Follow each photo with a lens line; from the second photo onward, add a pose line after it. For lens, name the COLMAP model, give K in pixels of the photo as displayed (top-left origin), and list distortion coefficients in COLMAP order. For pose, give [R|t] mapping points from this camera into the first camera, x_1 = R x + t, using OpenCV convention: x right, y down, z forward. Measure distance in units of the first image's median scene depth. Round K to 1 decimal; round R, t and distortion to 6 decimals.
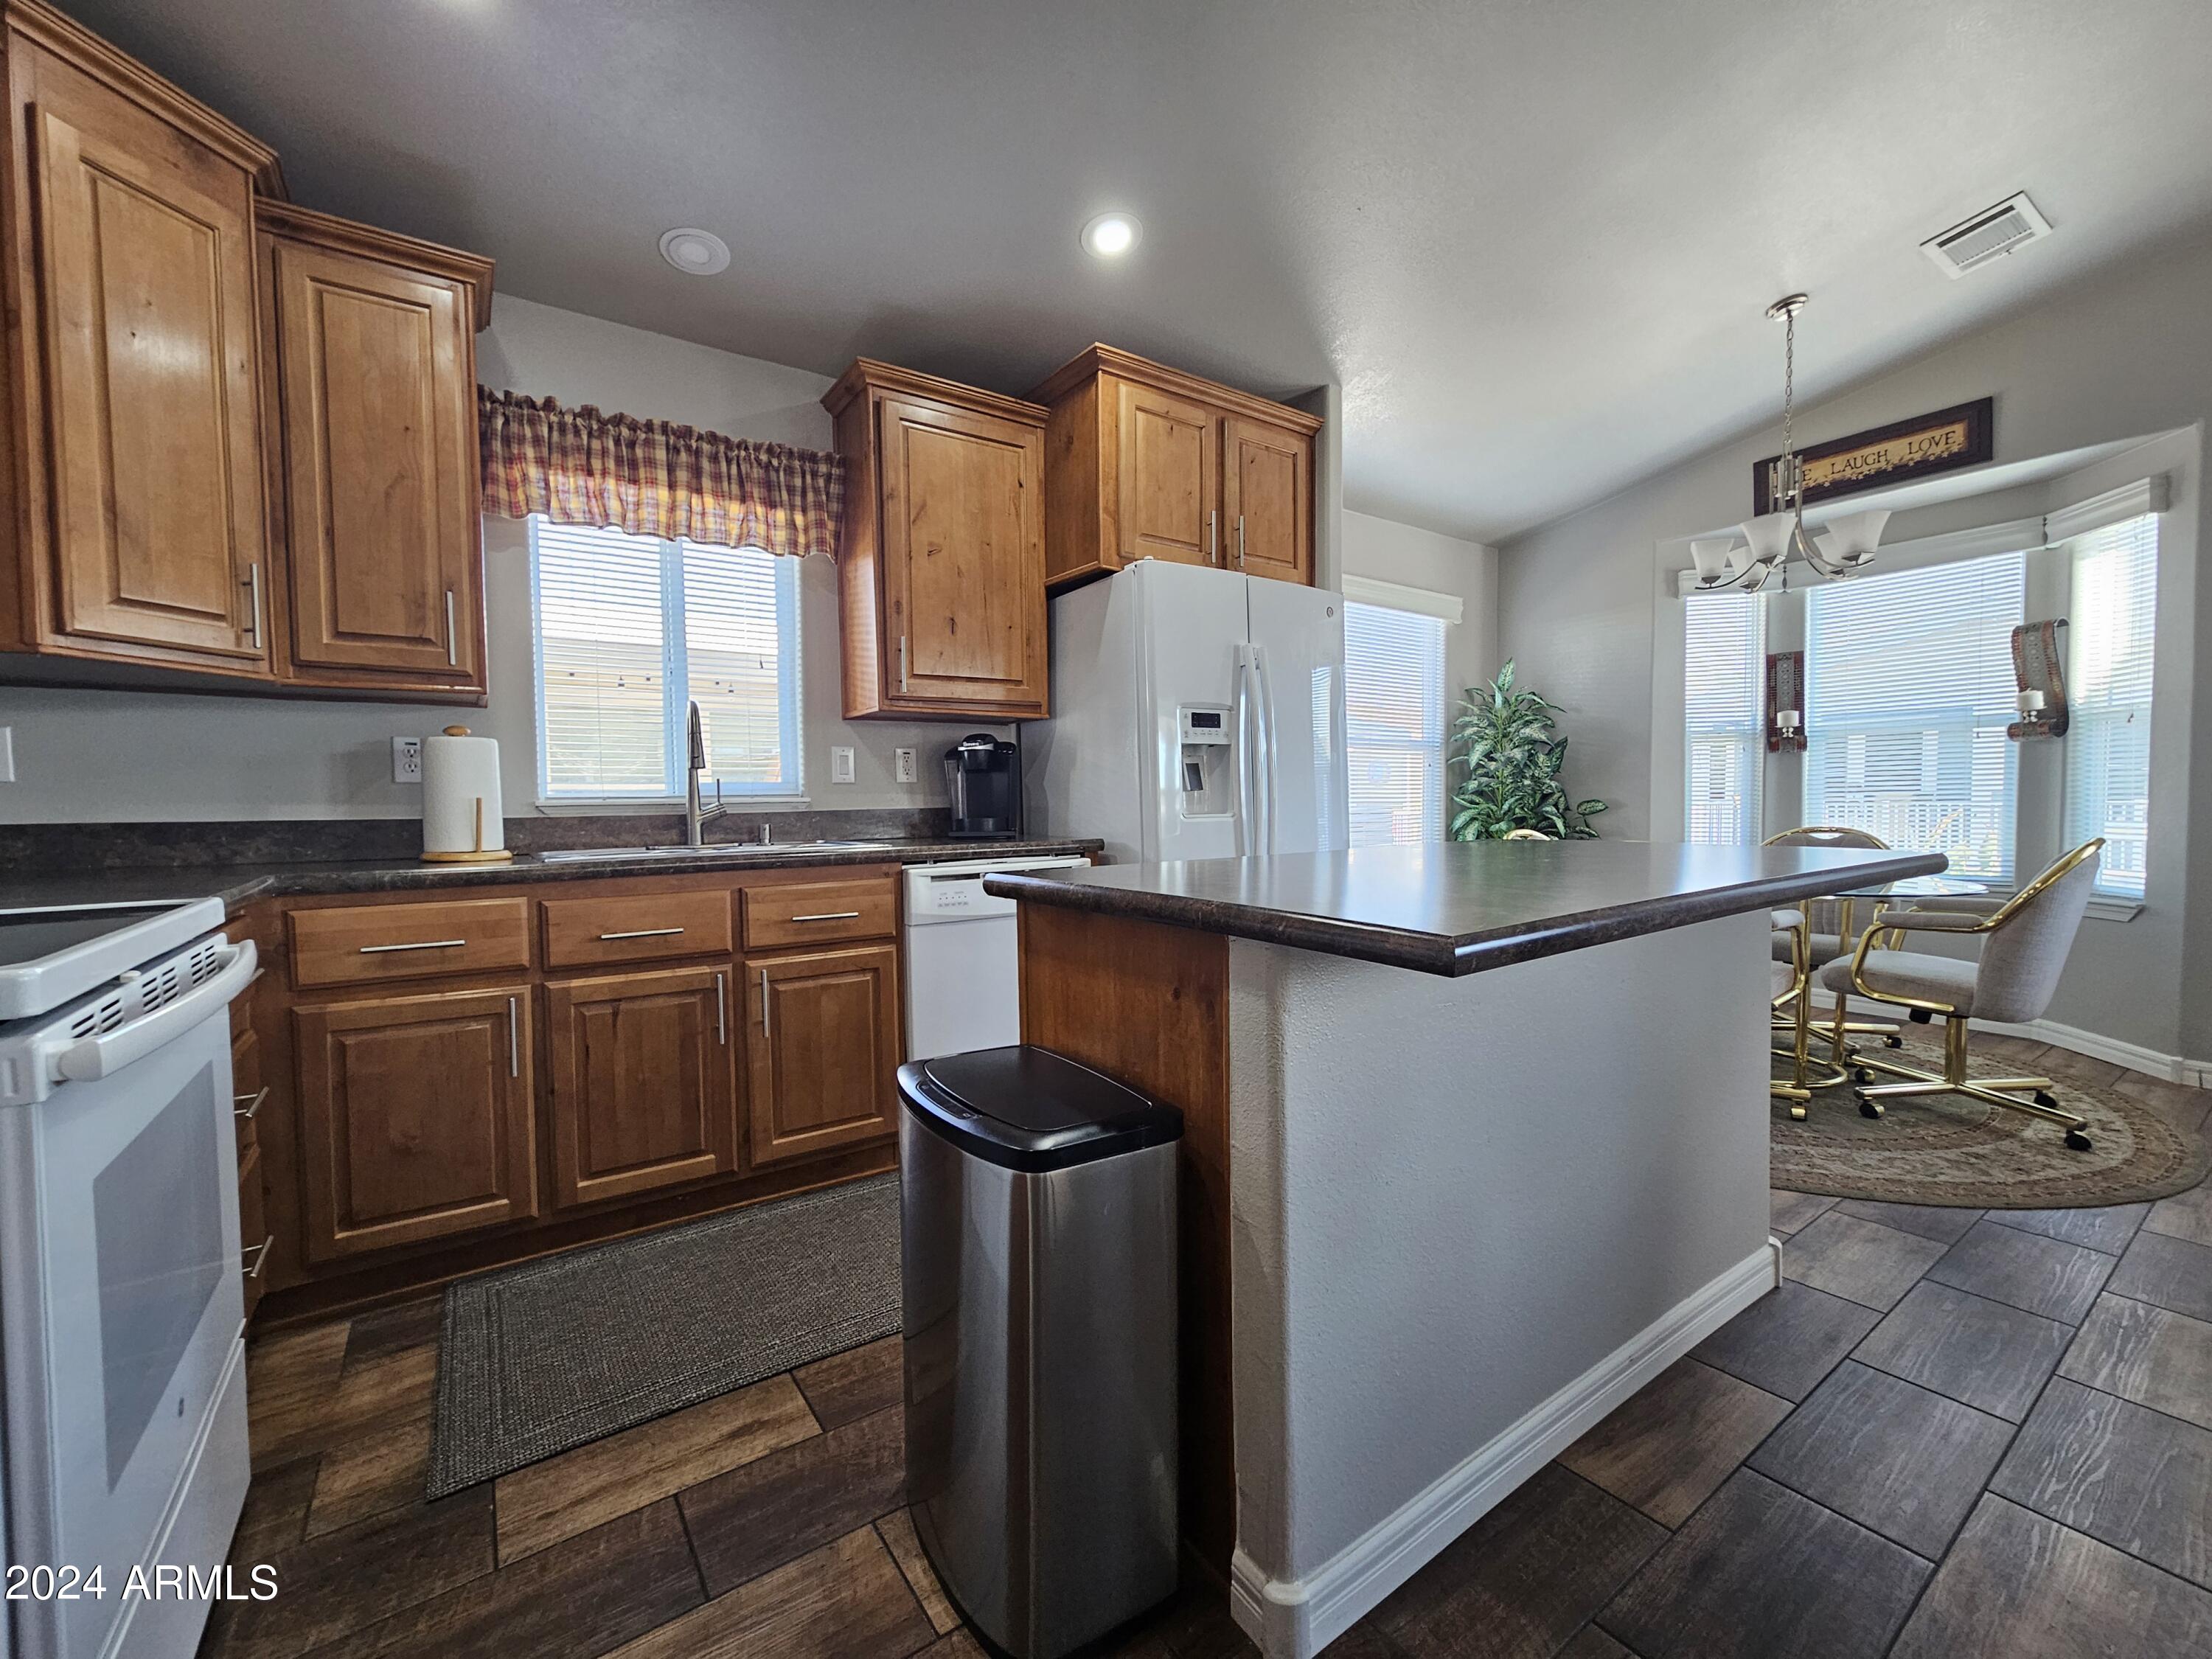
lens RADIAL K [[912.3, 0, 1104.9], [0, 912.3, 839.8], [0, 0, 1]] dist [-0.002032, 0.000330]
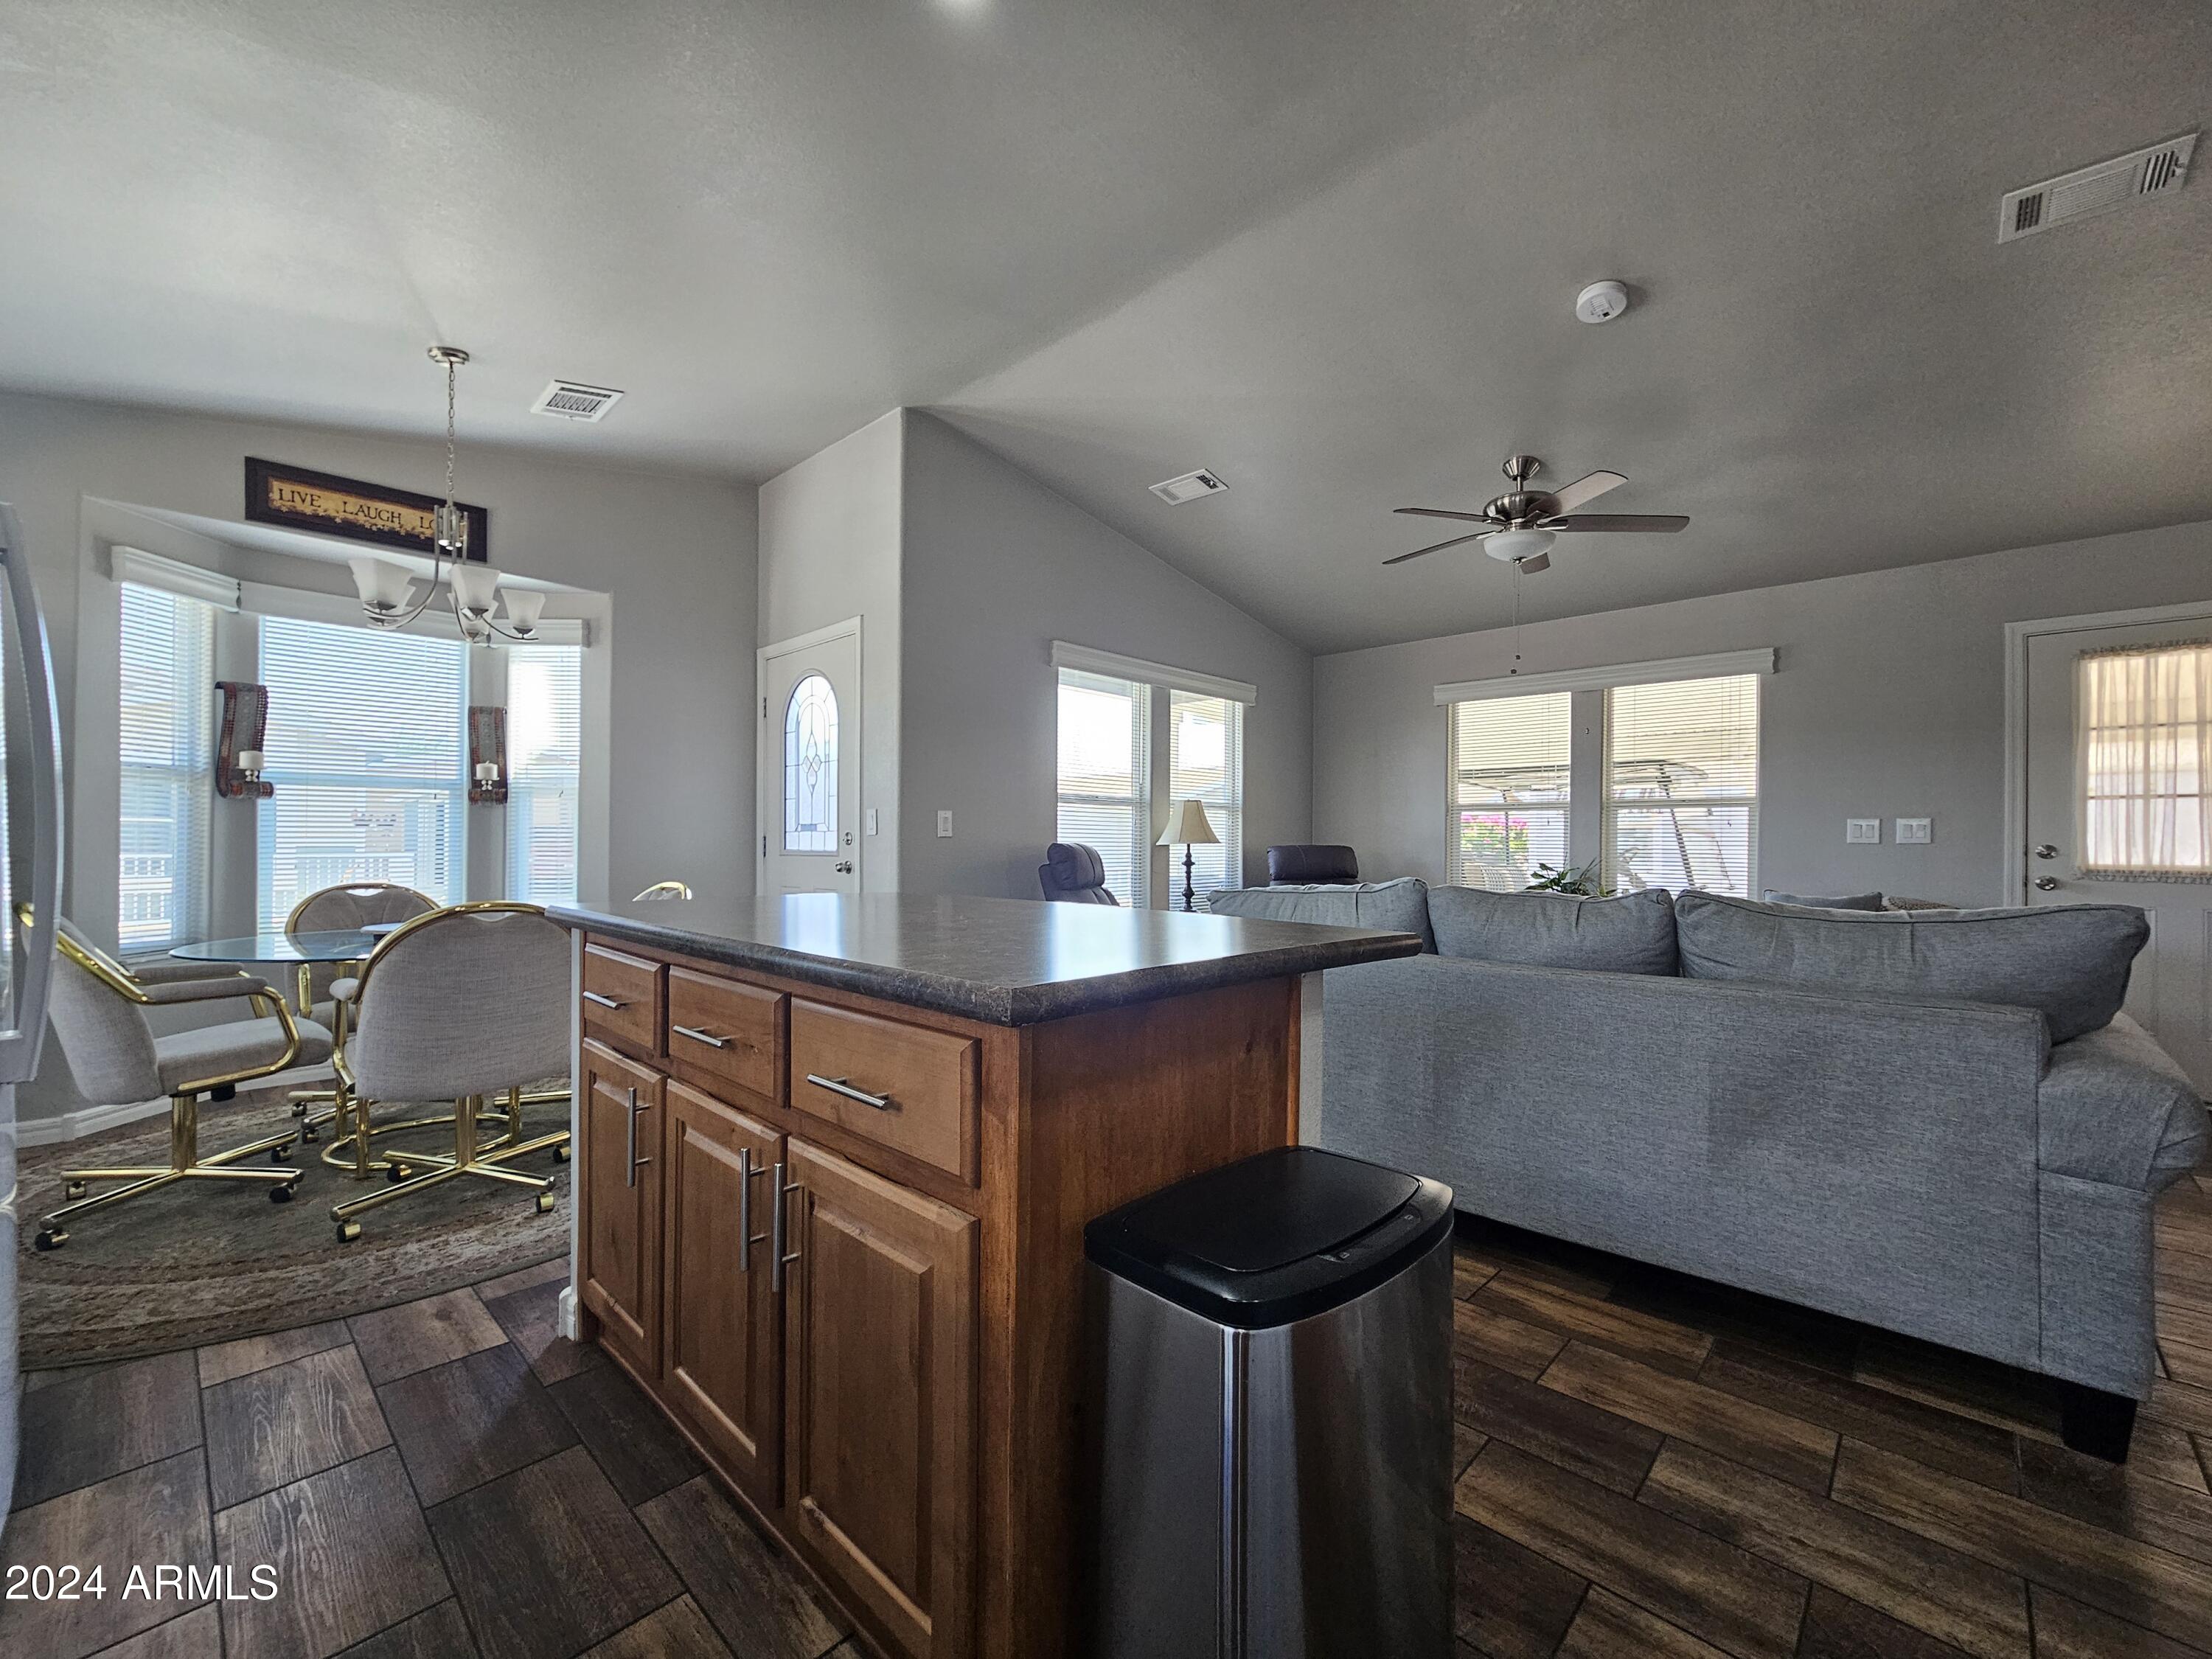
lens RADIAL K [[904.6, 0, 1107.8], [0, 904.6, 837.8], [0, 0, 1]] dist [-0.002098, 0.000038]
pose [[-0.199921, 0.020744, 0.979592, -0.375158], [0.039276, 0.999142, -0.013143, -0.024867], [-0.979025, 0.035846, -0.200564, 0.571468]]
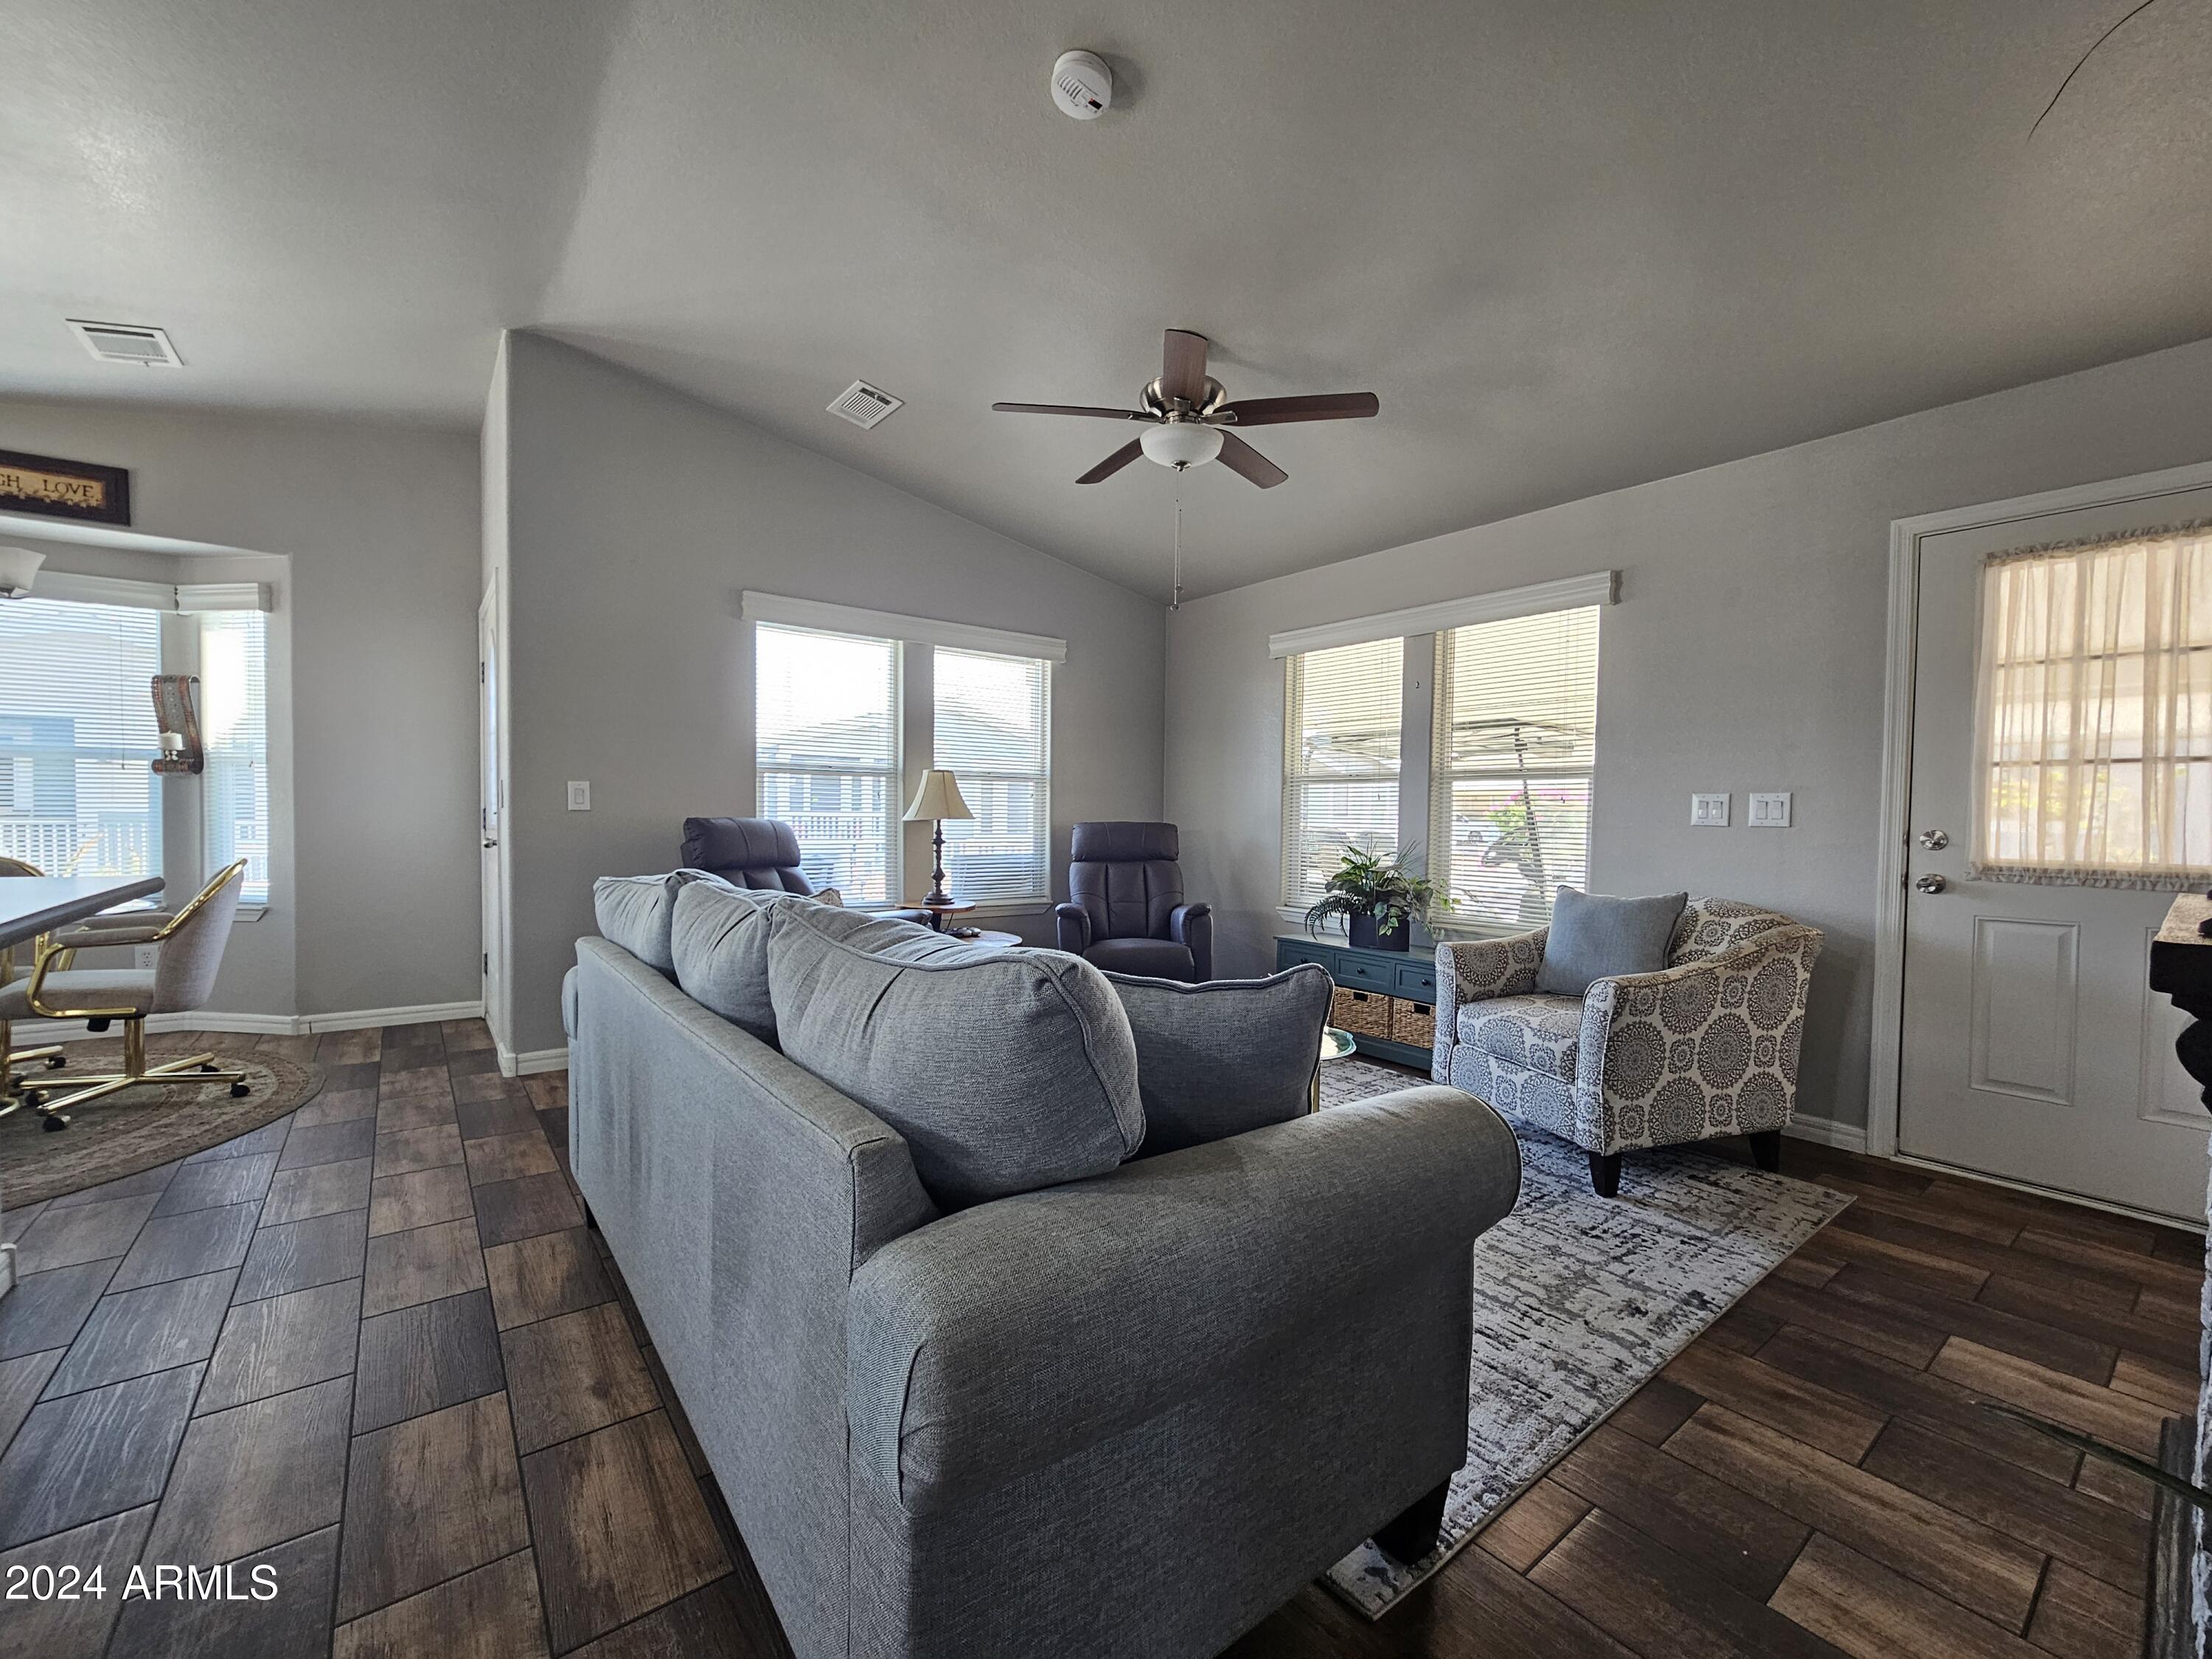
lens RADIAL K [[912.3, 0, 1104.9], [0, 912.3, 839.8], [0, 0, 1]] dist [-0.002032, 0.000330]
pose [[-0.046593, -0.013725, 0.998820, -0.262655], [0.031446, 0.999390, 0.015200, -0.009104], [-0.998419, 0.032117, -0.046133, -0.173613]]
